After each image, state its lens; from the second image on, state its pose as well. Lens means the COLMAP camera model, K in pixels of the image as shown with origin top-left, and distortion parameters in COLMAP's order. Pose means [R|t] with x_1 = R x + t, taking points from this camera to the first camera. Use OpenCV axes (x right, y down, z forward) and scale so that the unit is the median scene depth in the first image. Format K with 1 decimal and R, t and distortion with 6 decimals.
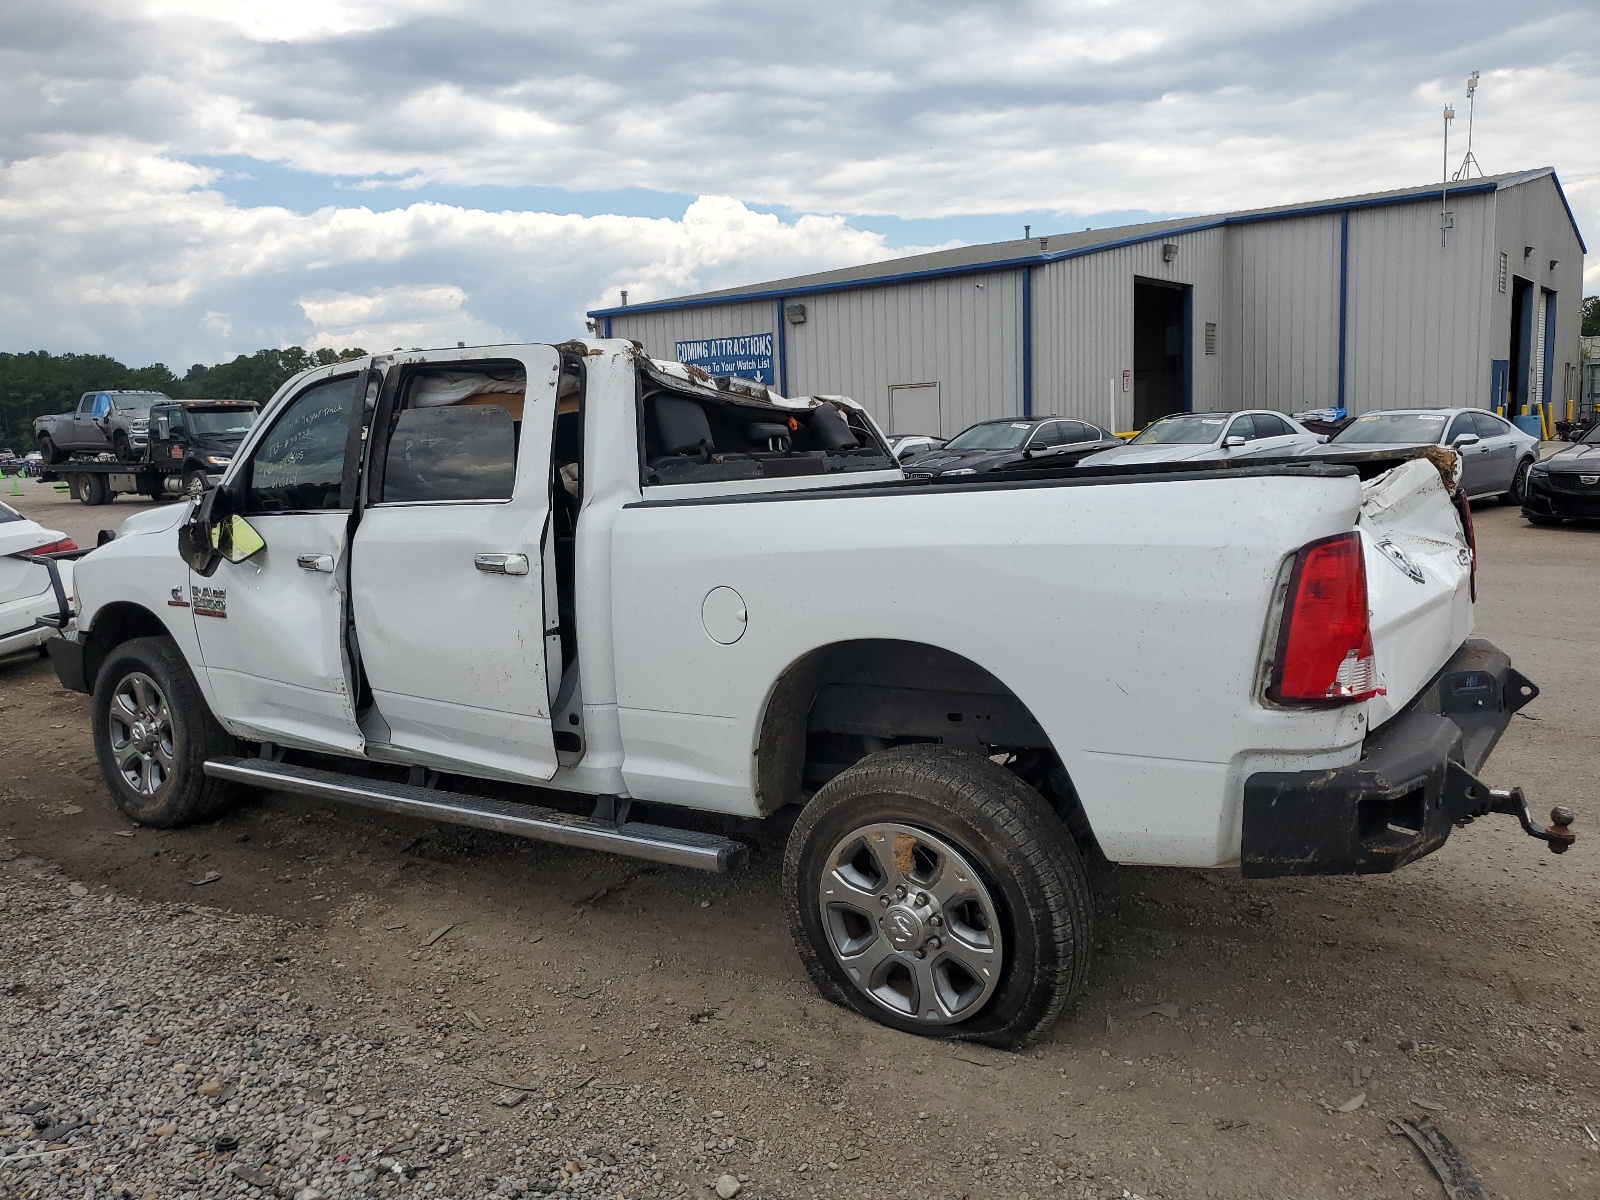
lens RADIAL K [[1250.3, 0, 798.8], [0, 1250.3, 606.0], [0, 0, 1]] dist [0.019291, -0.004066]
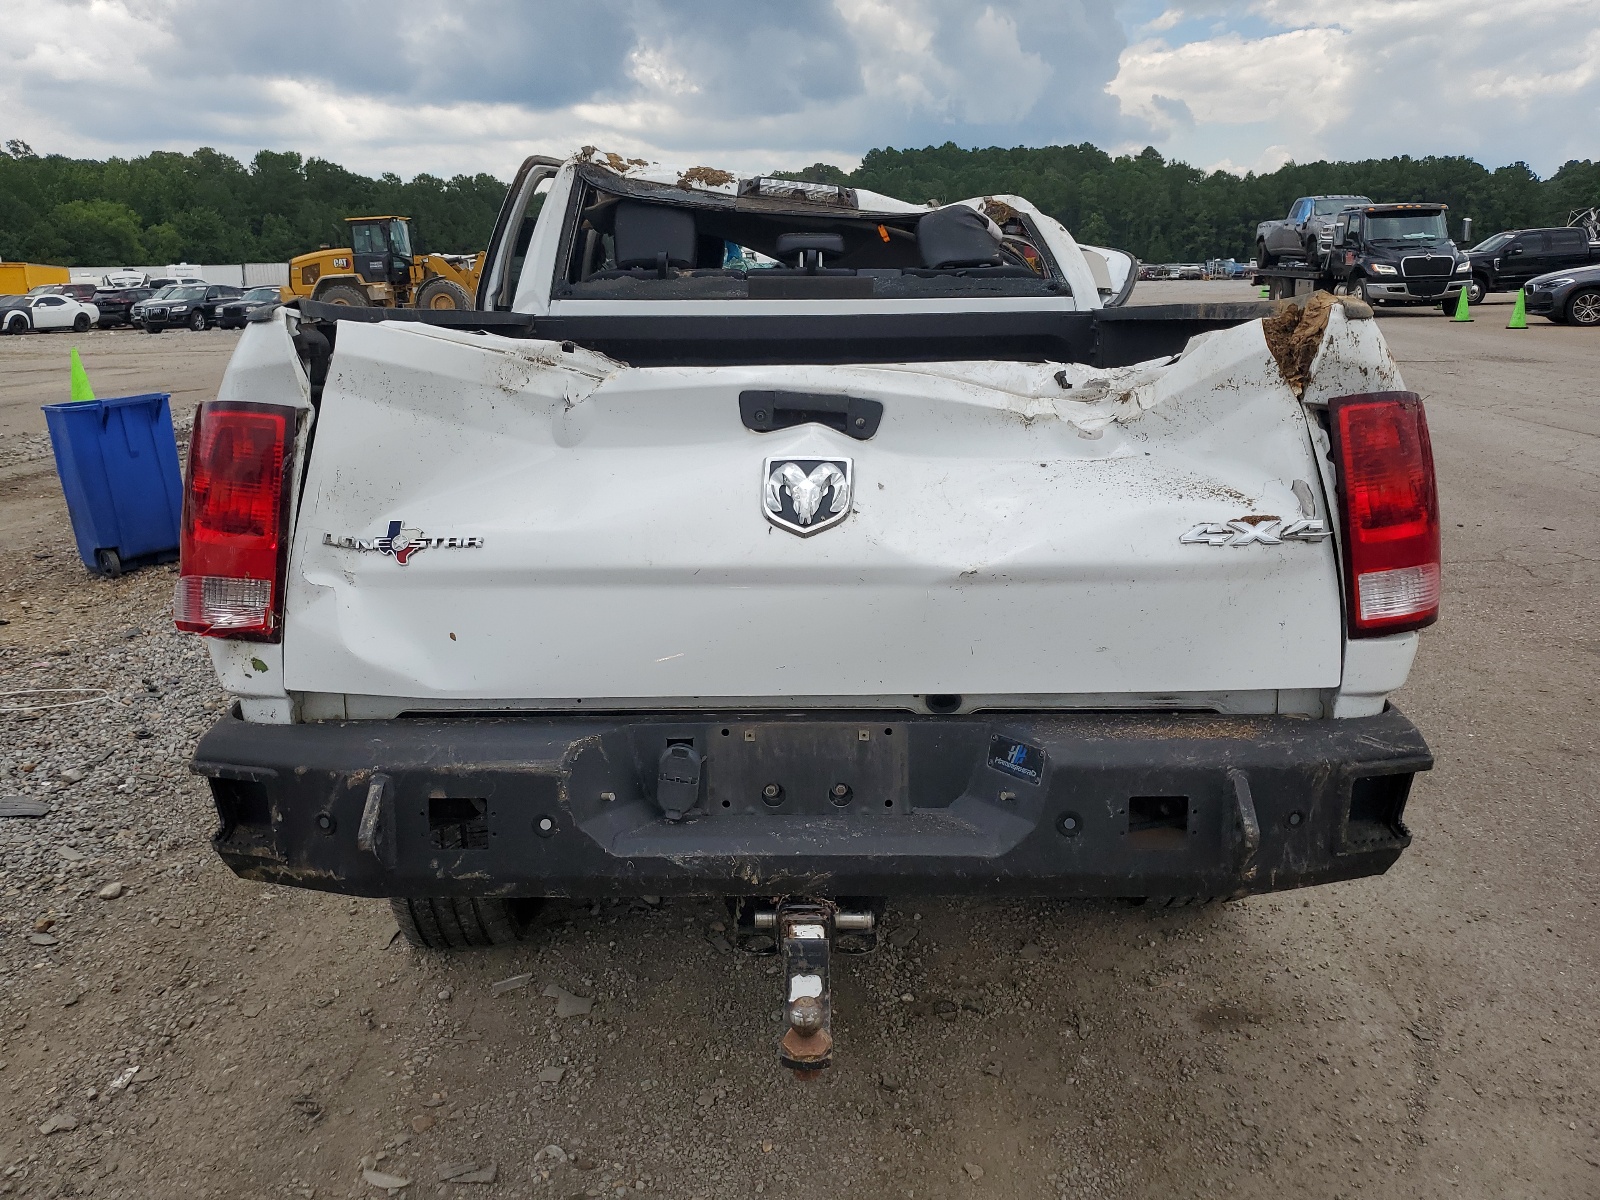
lens RADIAL K [[1250.3, 0, 797.7], [0, 1250.3, 592.2], [0, 0, 1]] dist [0.019291, -0.004066]
pose [[0.564477, 0.231445, -0.792338, 0.096527], [-0.120613, 0.972711, 0.198205, -0.010632], [0.816589, -0.016316, 0.576988, 0.068878]]
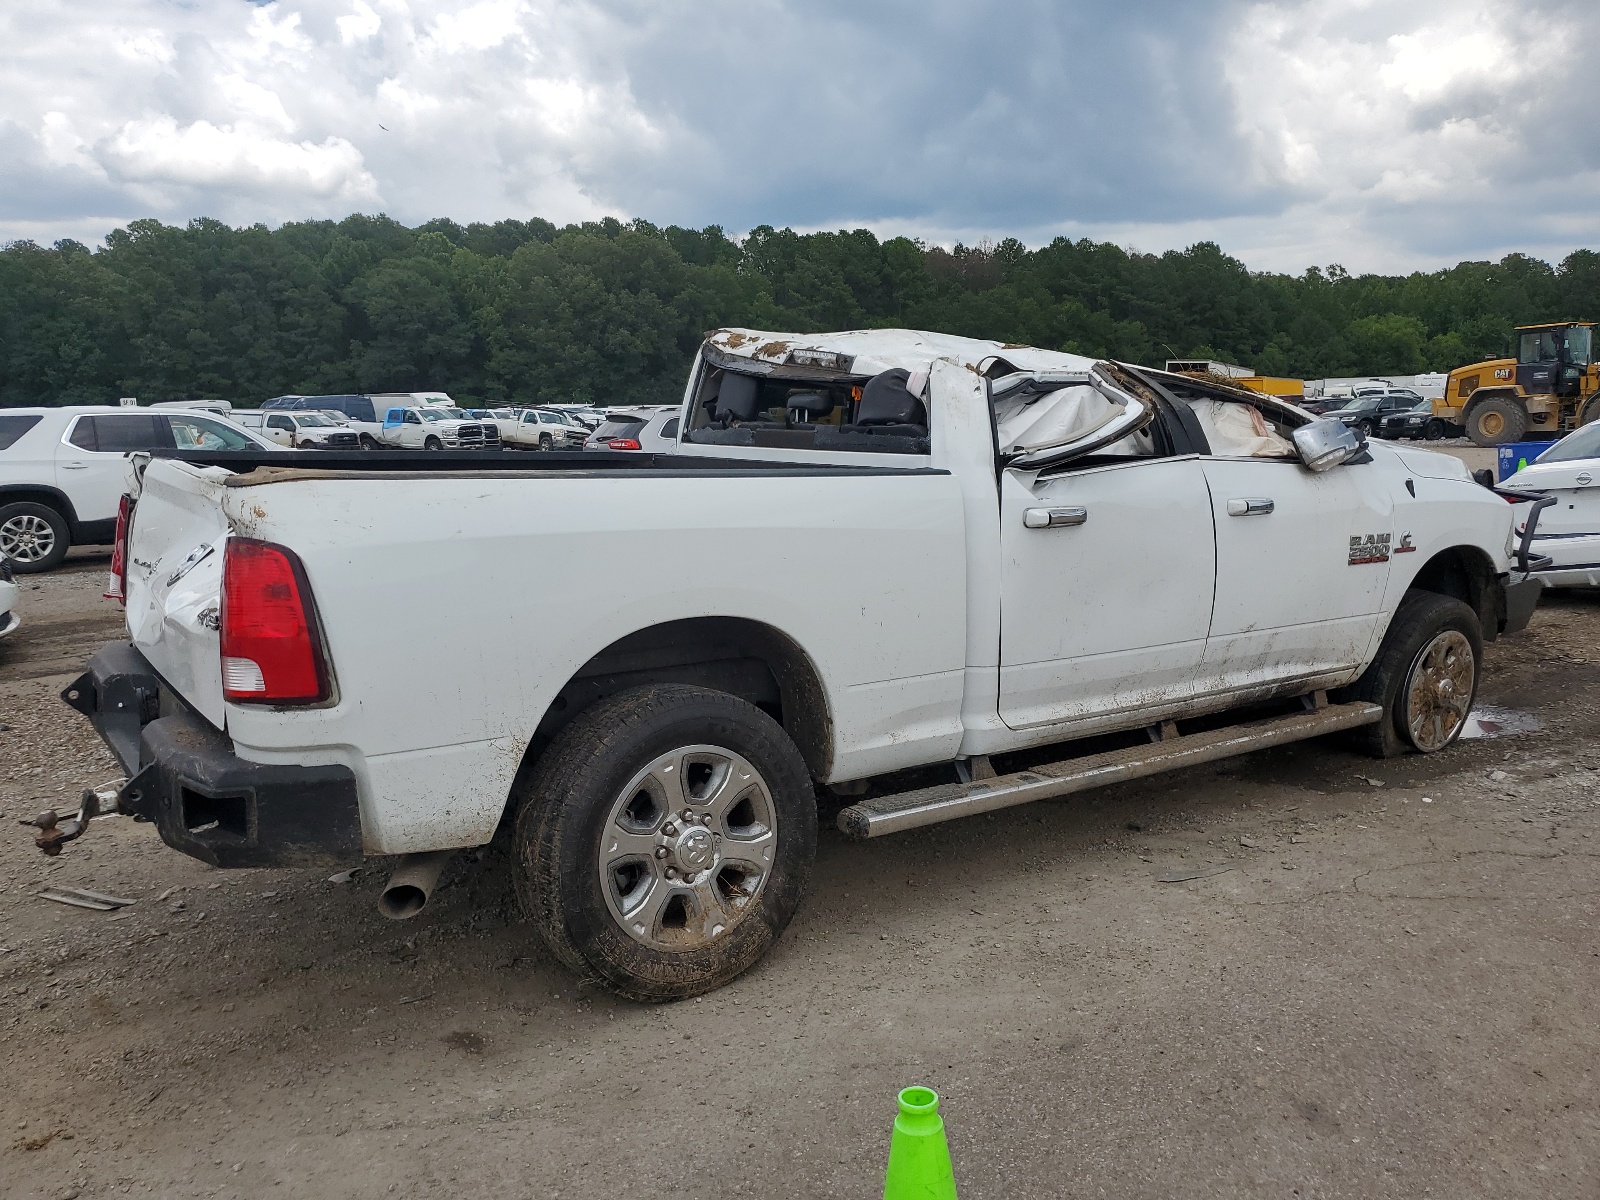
lens RADIAL K [[1250.3, 0, 744.7], [0, 1250.3, 576.1], [0, 0, 1]] dist [0.019291, -0.004066]
pose [[-0.368346, 0.170946, -0.913837, 0.129786], [-0.097725, 0.970385, 0.220915, -0.030610], [0.924538, 0.170678, -0.340732, 0.182246]]
